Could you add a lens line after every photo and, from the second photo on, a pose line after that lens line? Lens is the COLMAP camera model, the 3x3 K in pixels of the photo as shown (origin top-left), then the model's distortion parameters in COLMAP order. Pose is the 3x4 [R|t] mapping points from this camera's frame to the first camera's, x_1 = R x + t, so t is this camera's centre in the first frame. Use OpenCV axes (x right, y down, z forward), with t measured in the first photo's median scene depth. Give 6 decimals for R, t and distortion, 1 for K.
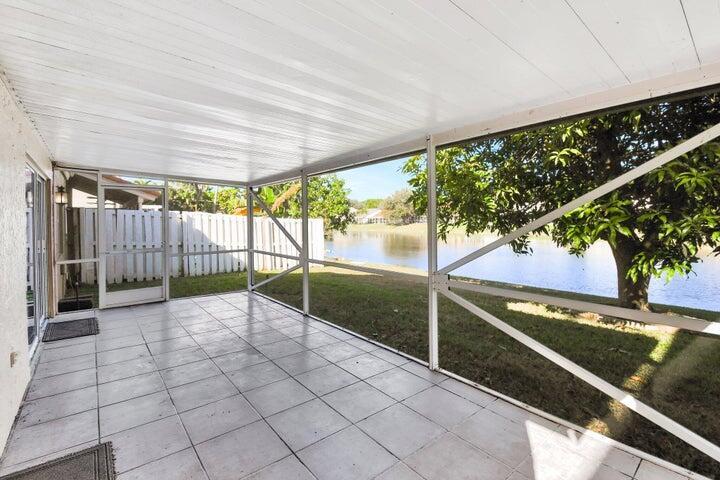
lens RADIAL K [[327.2, 0, 361.4], [0, 327.2, 223.4], [0, 0, 1]] dist [0.000006, -0.000201]
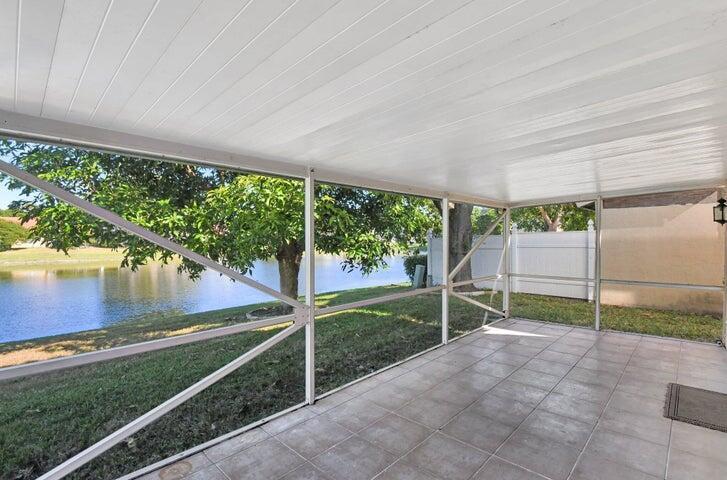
lens RADIAL K [[336.6, 0, 365.8], [0, 336.6, 230.0], [0, 0, 1]] dist [0.000578, 0.000106]
pose [[-0.102395, 0.031629, 0.994241, -0.745762], [0.024031, 0.999281, -0.029315, -0.032171], [-0.994454, 0.020891, -0.103081, 0.856633]]
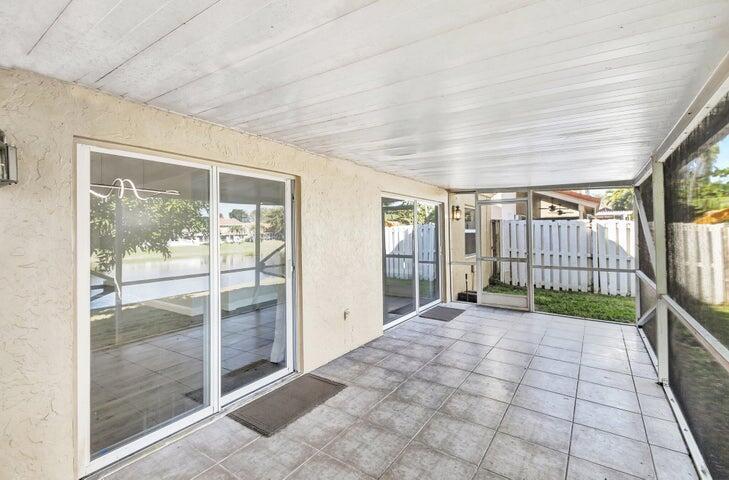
lens RADIAL K [[337.5, 0, 366.8], [0, 337.5, 230.0], [0, 0, 1]] dist [0.000578, 0.000106]
pose [[0.271707, -0.000707, -0.962380, 0.265657], [0.001224, 0.999999, -0.000389, -0.014227], [0.962379, -0.001072, 0.271707, 0.243384]]
